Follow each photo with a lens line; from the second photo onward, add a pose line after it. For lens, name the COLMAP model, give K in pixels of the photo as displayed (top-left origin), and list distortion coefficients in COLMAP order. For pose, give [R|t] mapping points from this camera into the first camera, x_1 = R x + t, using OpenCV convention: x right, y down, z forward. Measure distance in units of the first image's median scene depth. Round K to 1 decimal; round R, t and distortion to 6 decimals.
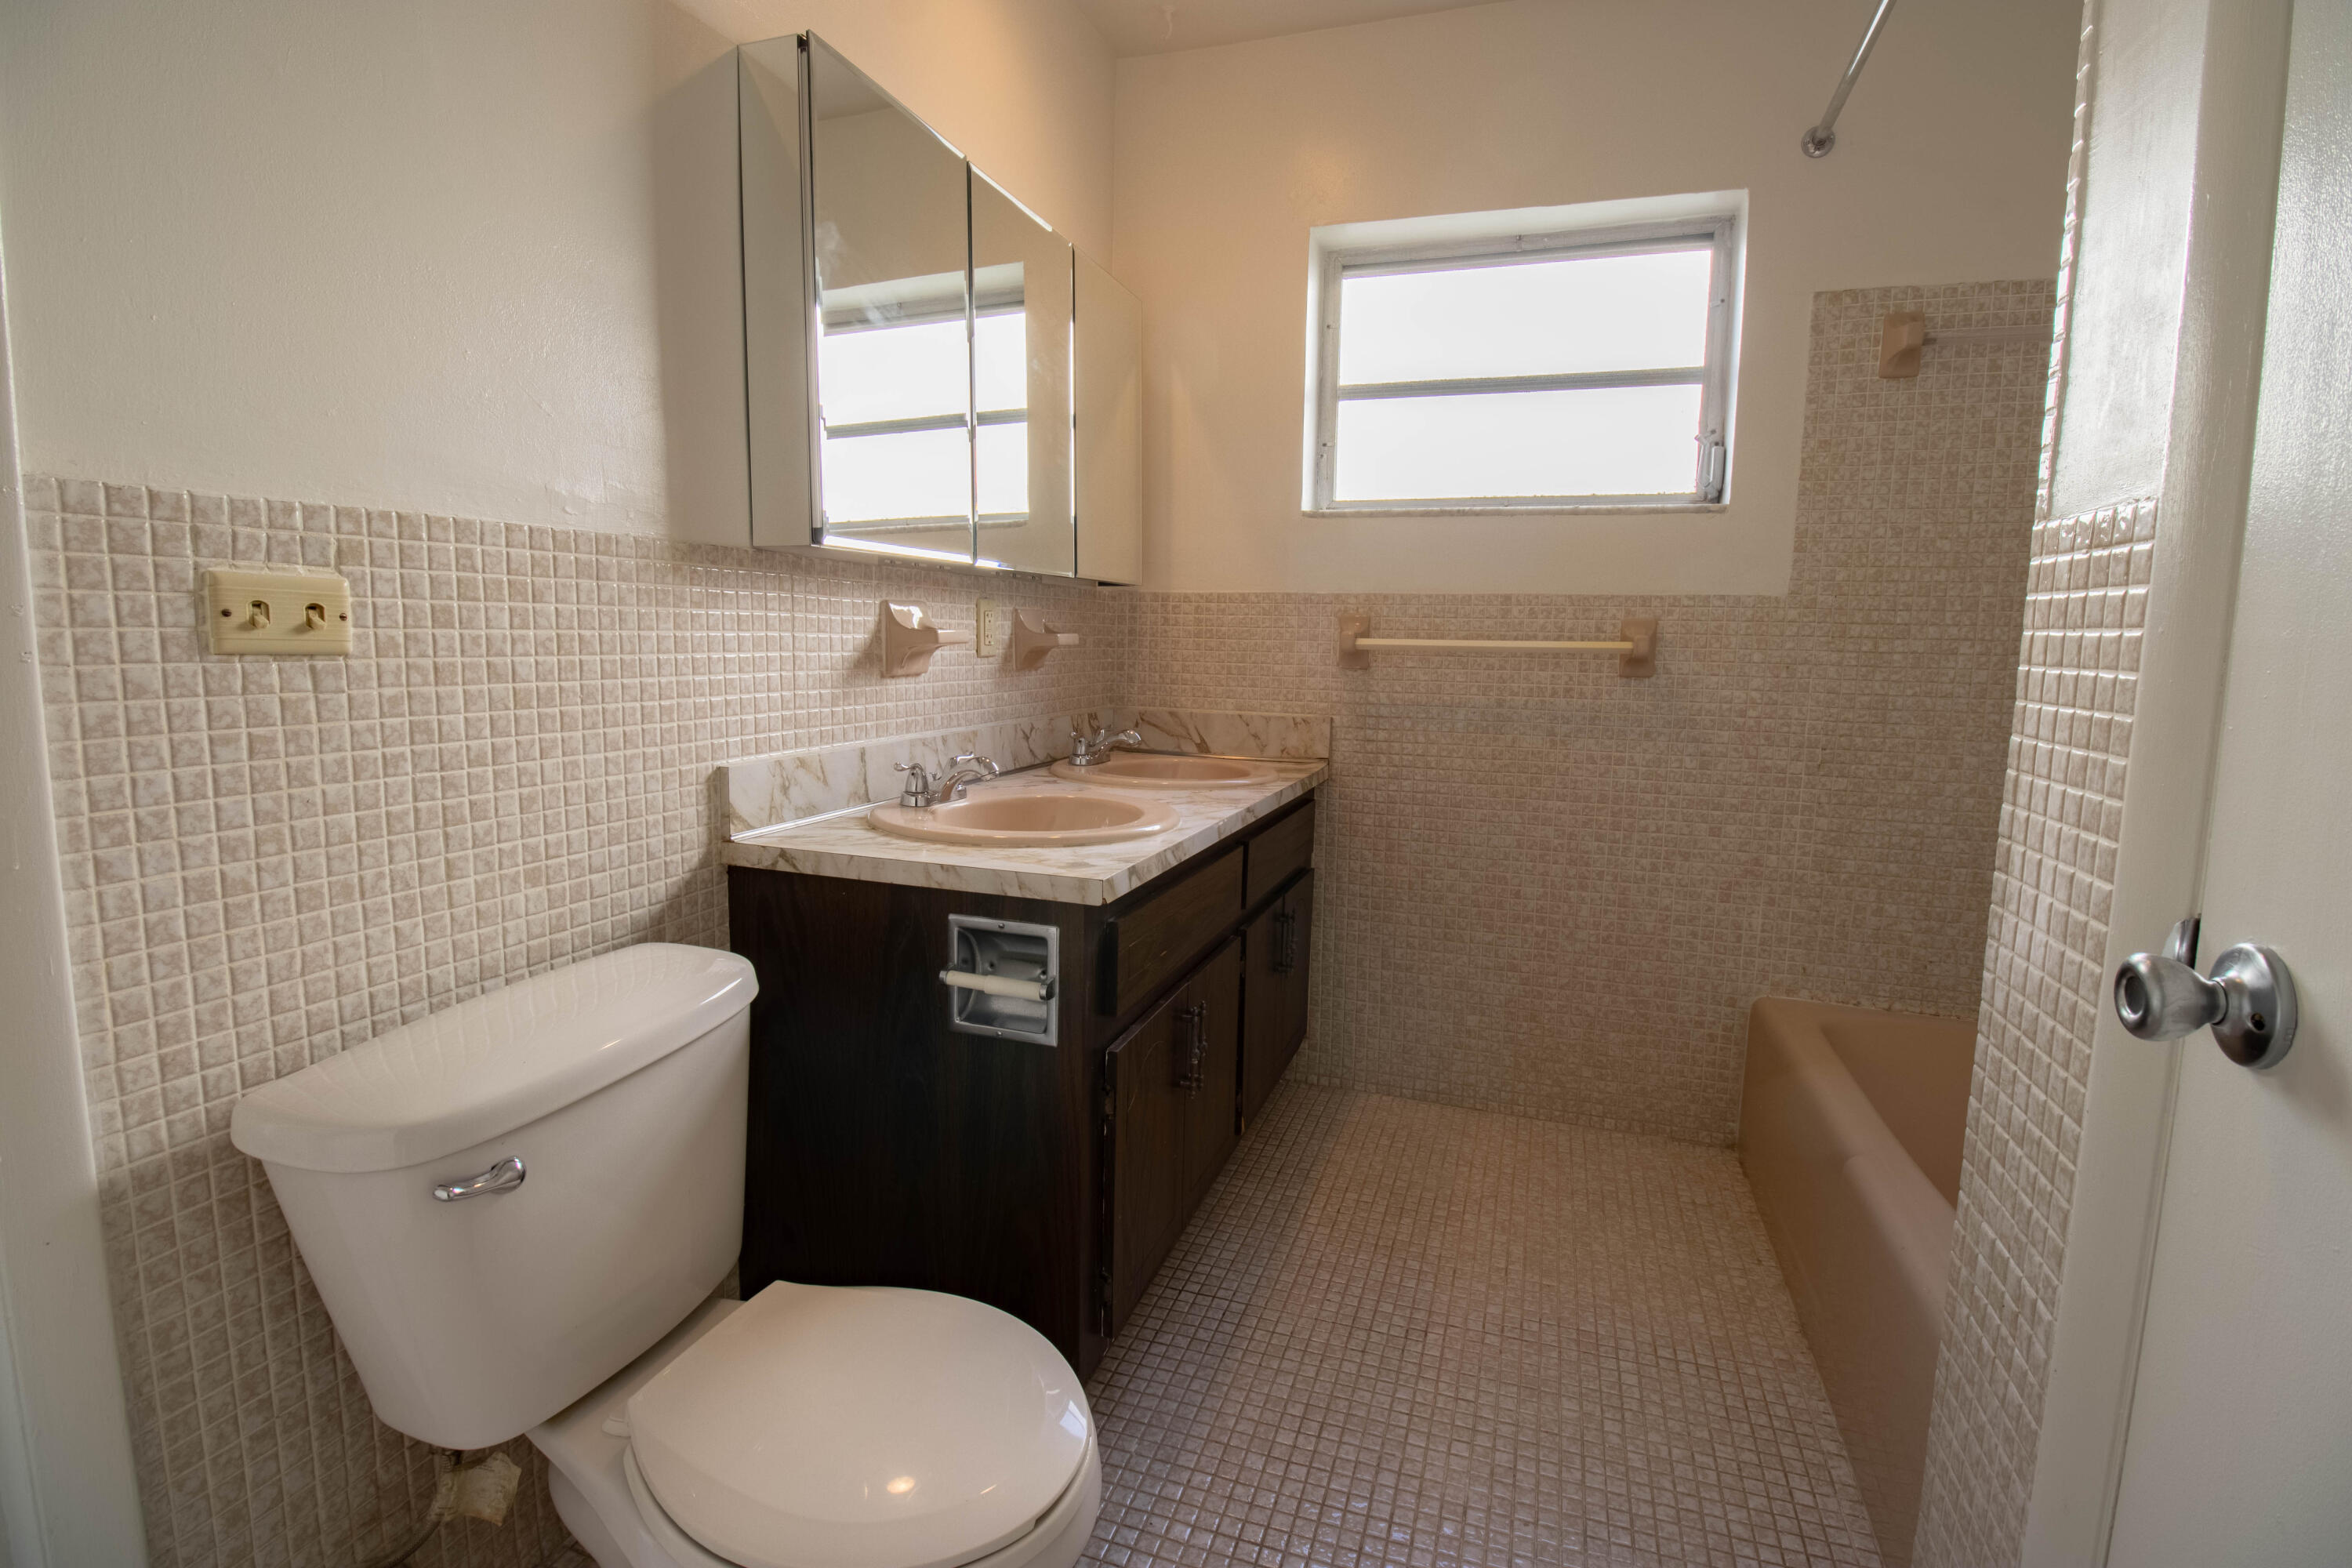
lens RADIAL K [[1097.4, 0, 1171.6], [0, 1097.4, 777.2], [0, 0, 1]] dist [-0.024840, -0.001110]
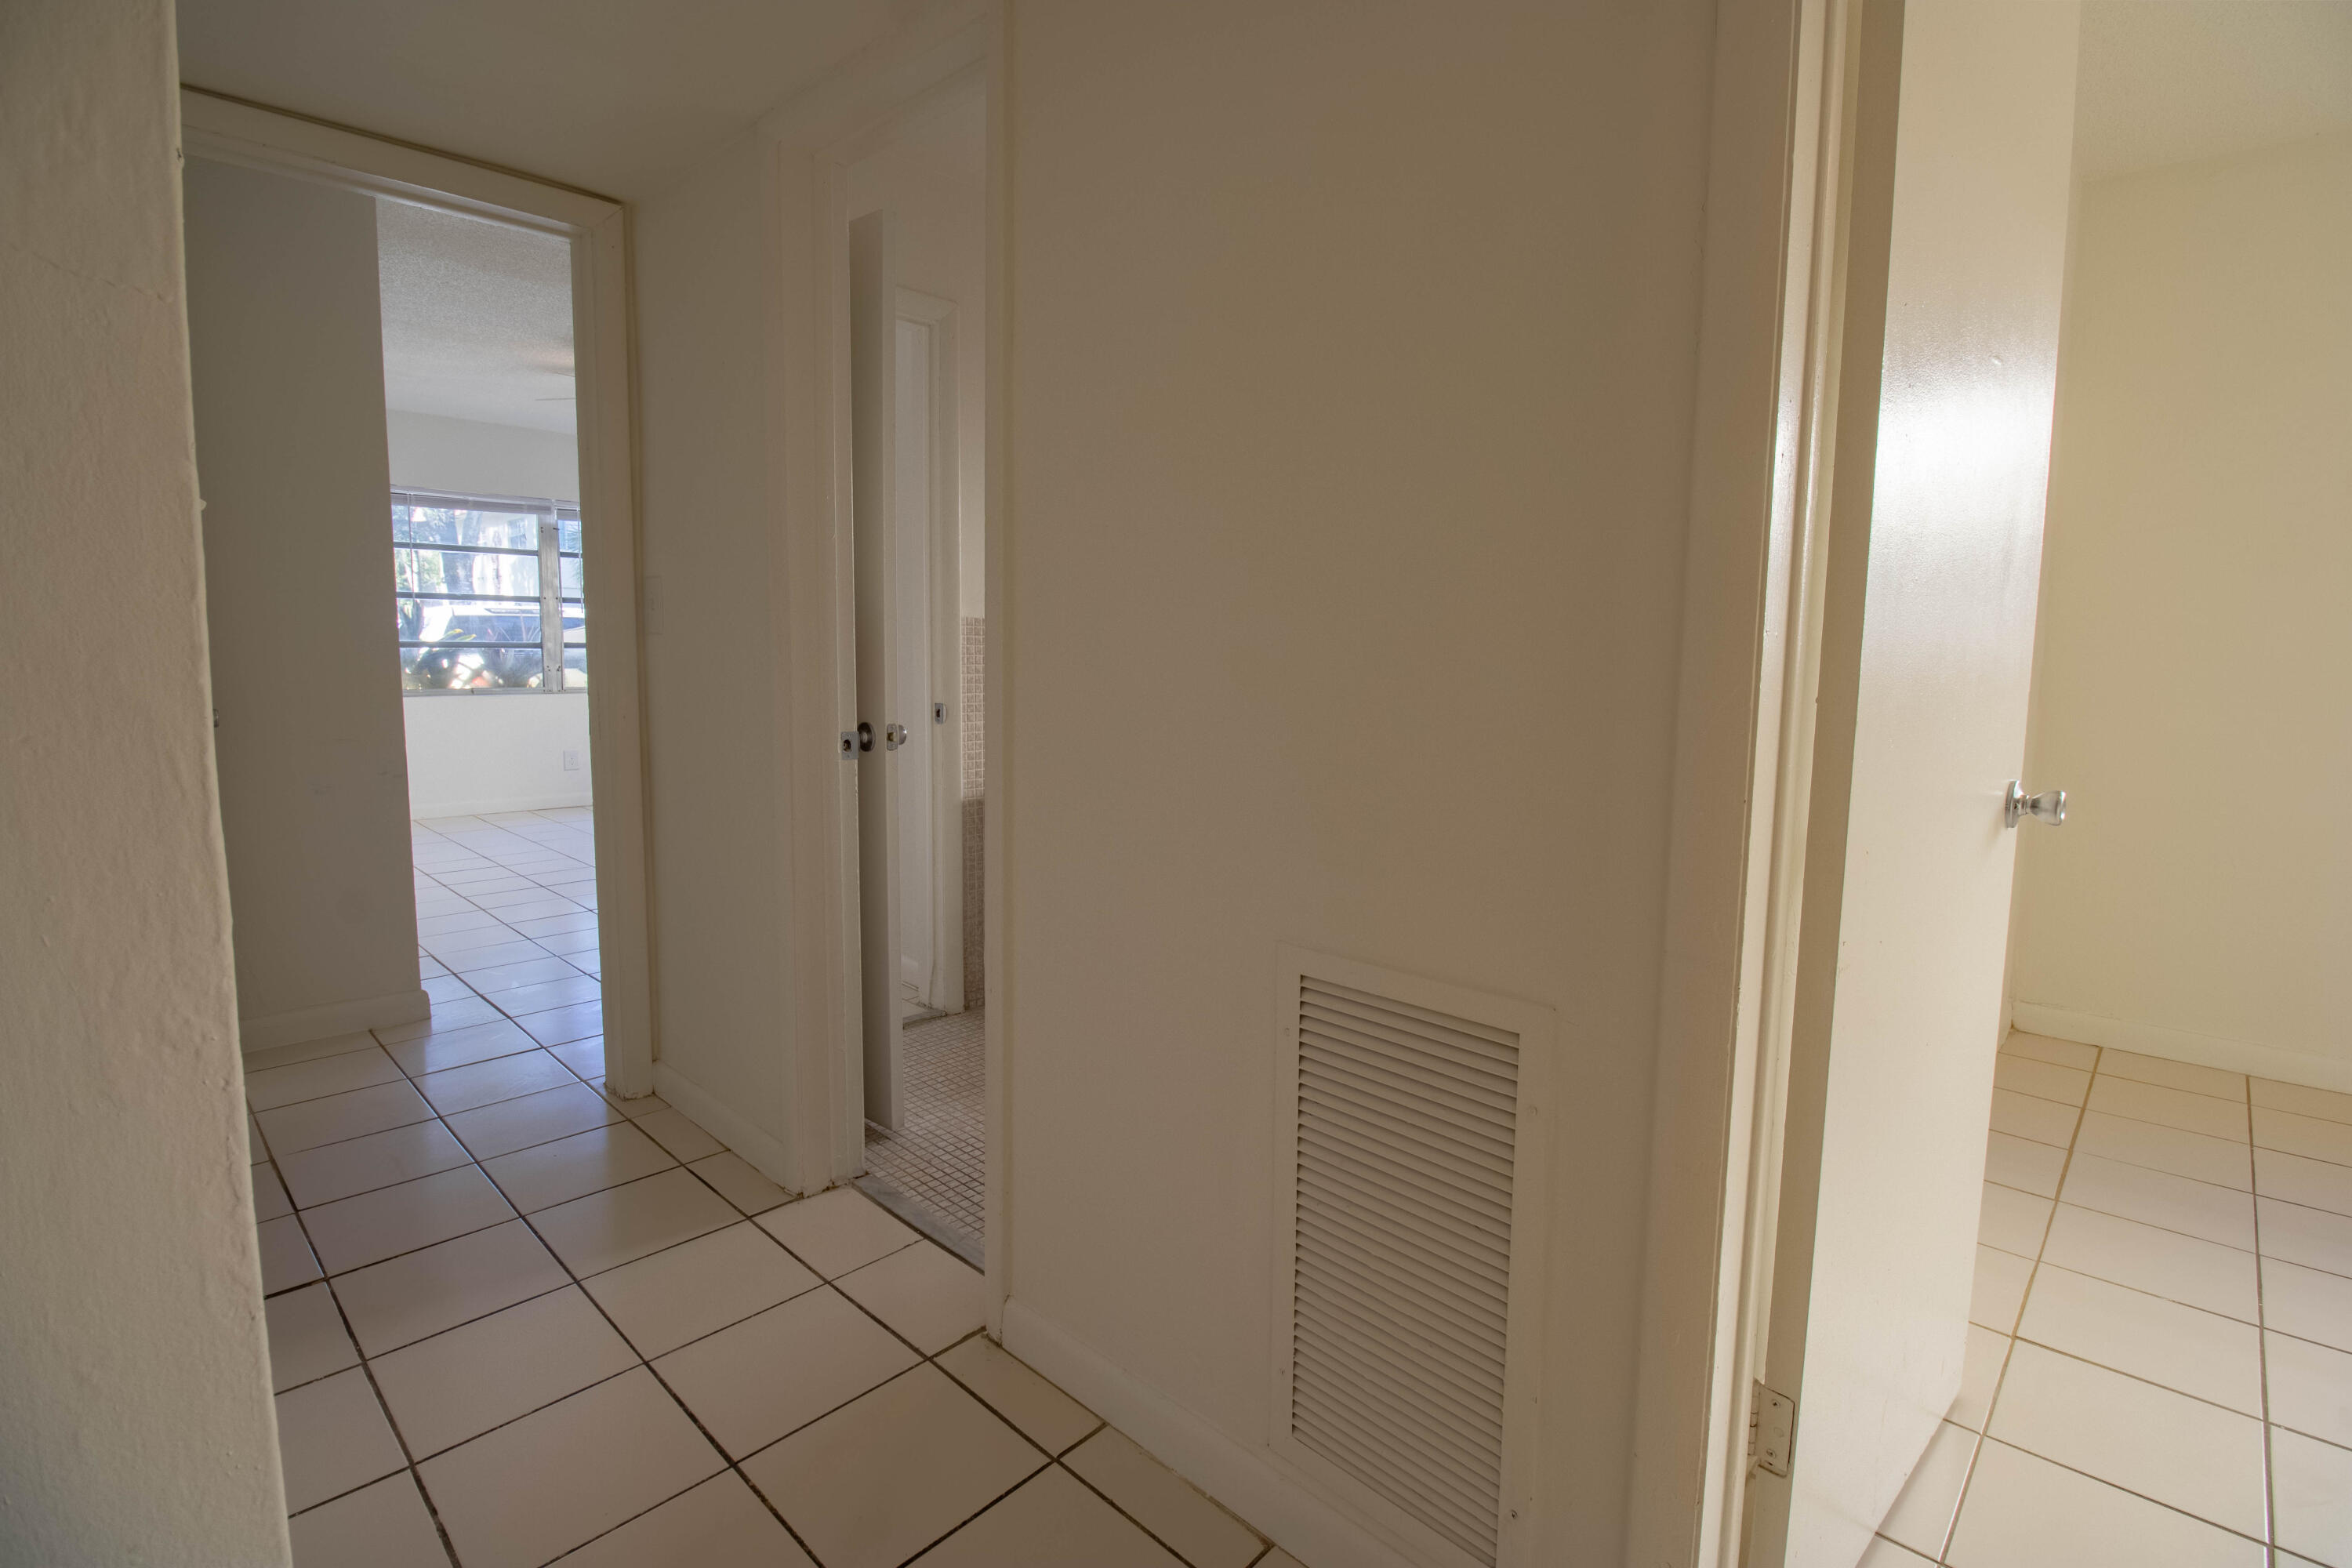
lens RADIAL K [[1097.4, 0, 1176.3], [0, 1097.4, 776.6], [0, 0, 1]] dist [-0.024840, -0.001110]
pose [[0.913645, 0.040470, -0.404493, 1.237176], [-0.045577, 0.998956, -0.003000, 0.267346], [0.403949, 0.021177, 0.914536, -2.220656]]
